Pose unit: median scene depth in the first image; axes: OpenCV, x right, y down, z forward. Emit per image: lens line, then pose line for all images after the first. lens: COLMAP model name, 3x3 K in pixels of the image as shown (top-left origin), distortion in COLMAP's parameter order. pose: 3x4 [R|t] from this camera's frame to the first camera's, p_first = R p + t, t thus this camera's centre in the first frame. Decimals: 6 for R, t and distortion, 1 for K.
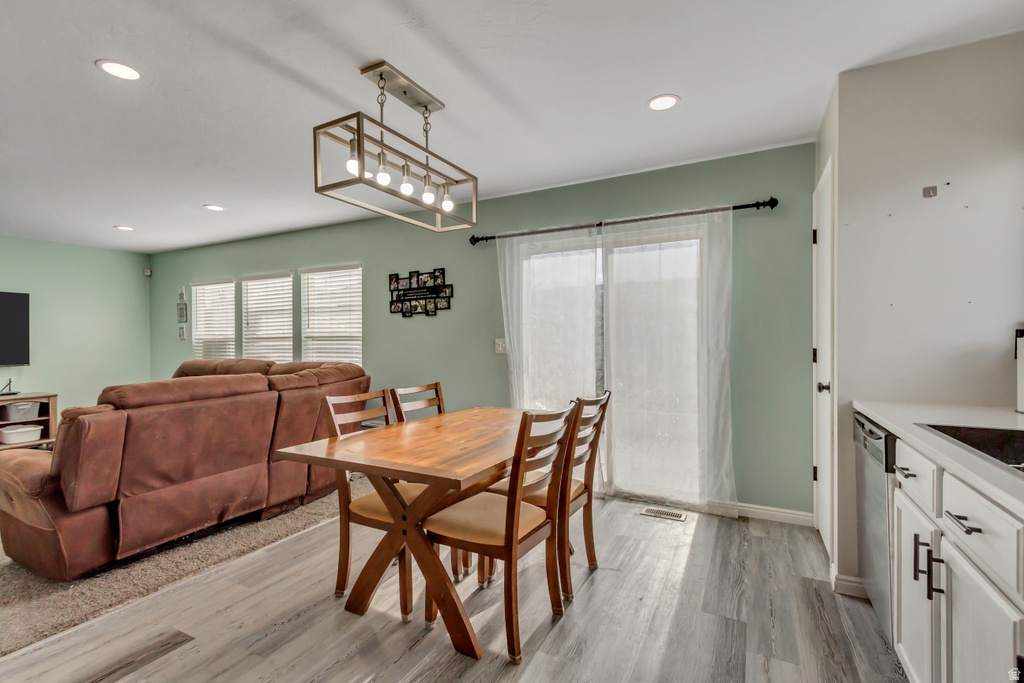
lens RADIAL K [[466.1, 0, 511.7], [0, 466.1, 344.5], [0, 0, 1]] dist [0.000317, 0.000094]
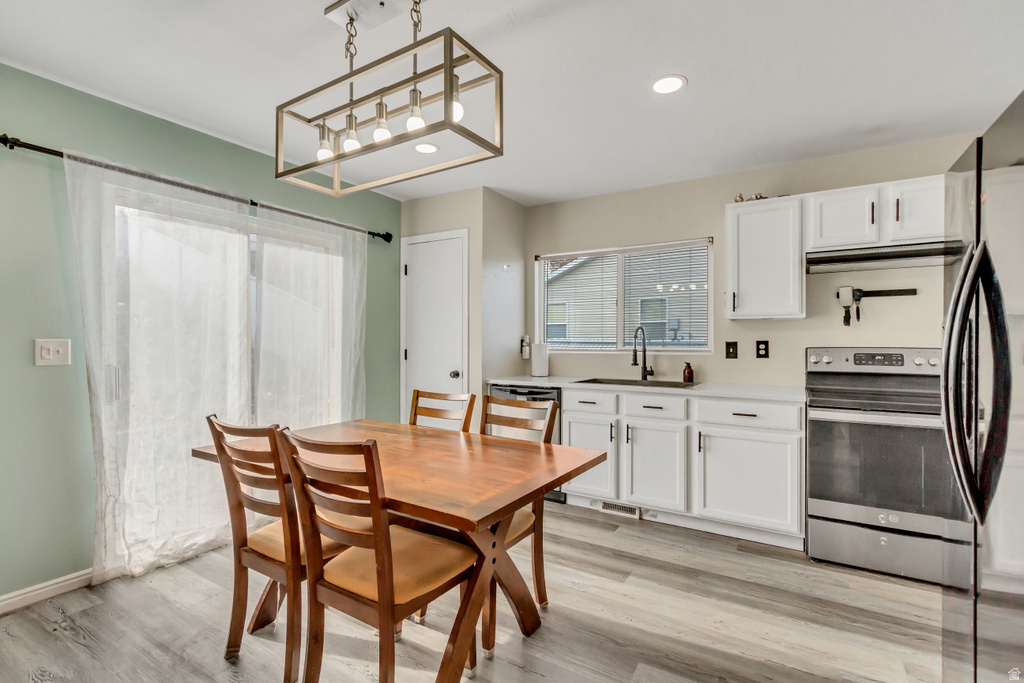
lens RADIAL K [[466.1, 0, 511.7], [0, 466.1, 344.5], [0, 0, 1]] dist [0.000317, 0.000094]
pose [[0.074403, -0.001940, 0.997226, -0.482909], [0.003727, 0.999992, 0.001667, -0.004191], [-0.997221, 0.003593, 0.074409, 0.382163]]
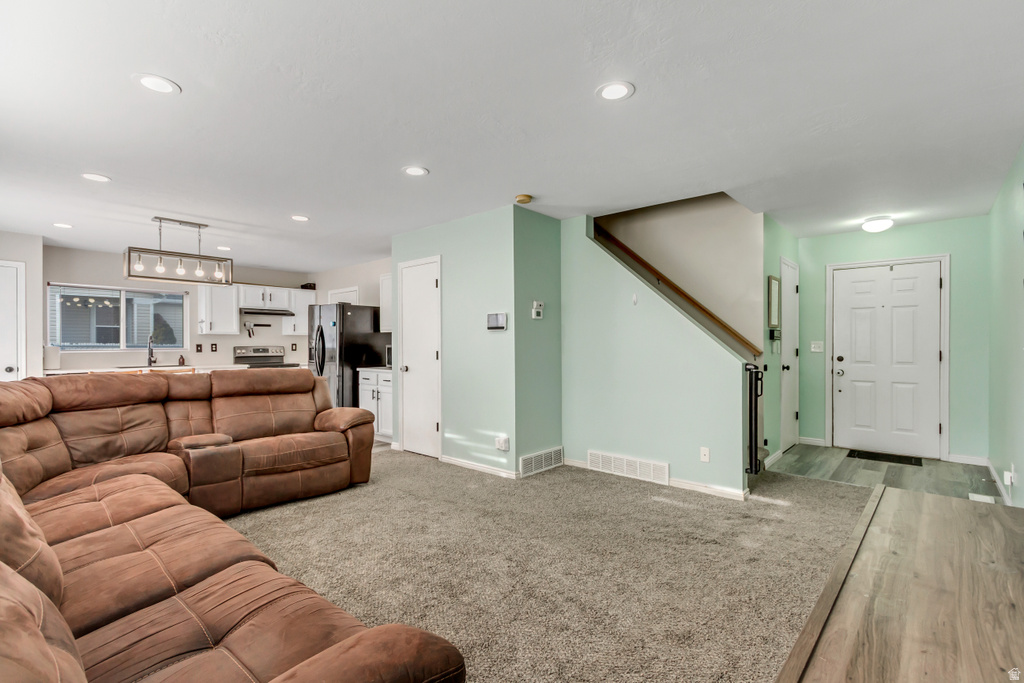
lens RADIAL K [[466.1, 0, 511.7], [0, 466.1, 344.5], [0, 0, 1]] dist [0.000317, 0.000094]
pose [[-0.969065, 0.008358, 0.246662, -1.113190], [0.010212, 0.999928, 0.006240, -0.004370], [-0.246592, 0.008566, -0.969081, 1.356800]]
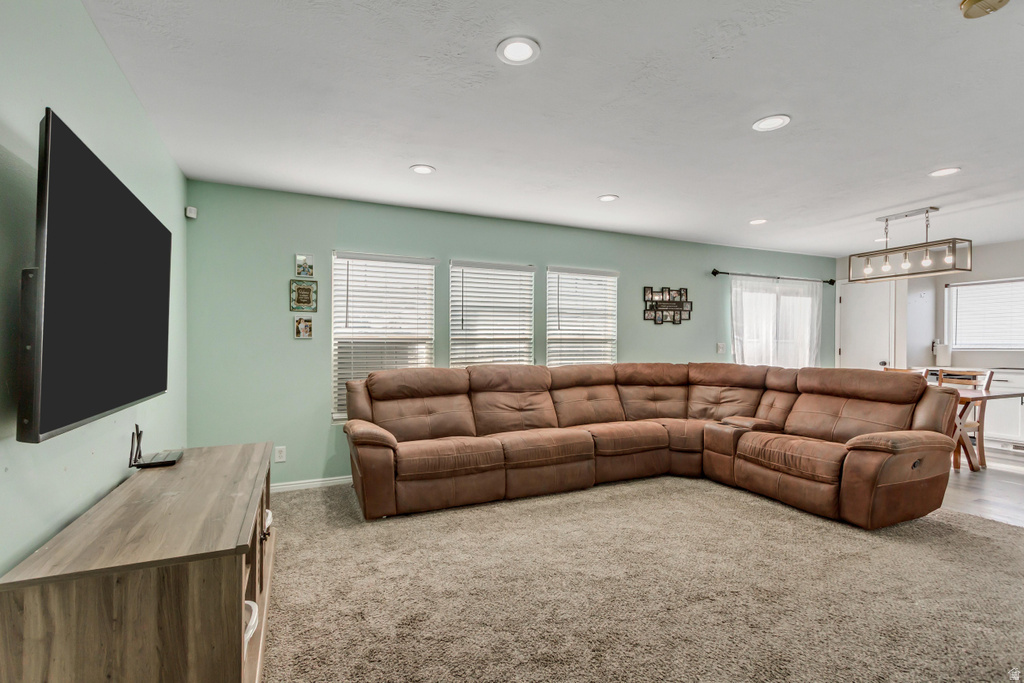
lens RADIAL K [[476.4, 0, 507.8], [0, 476.4, 354.1], [0, 0, 1]] dist [0.002339, 0.000106]
pose [[0.615572, -0.008844, 0.788031, -1.460197], [0.004866, 0.999961, 0.007421, 0.007384], [-0.788066, -0.000734, 0.615591, 0.556851]]
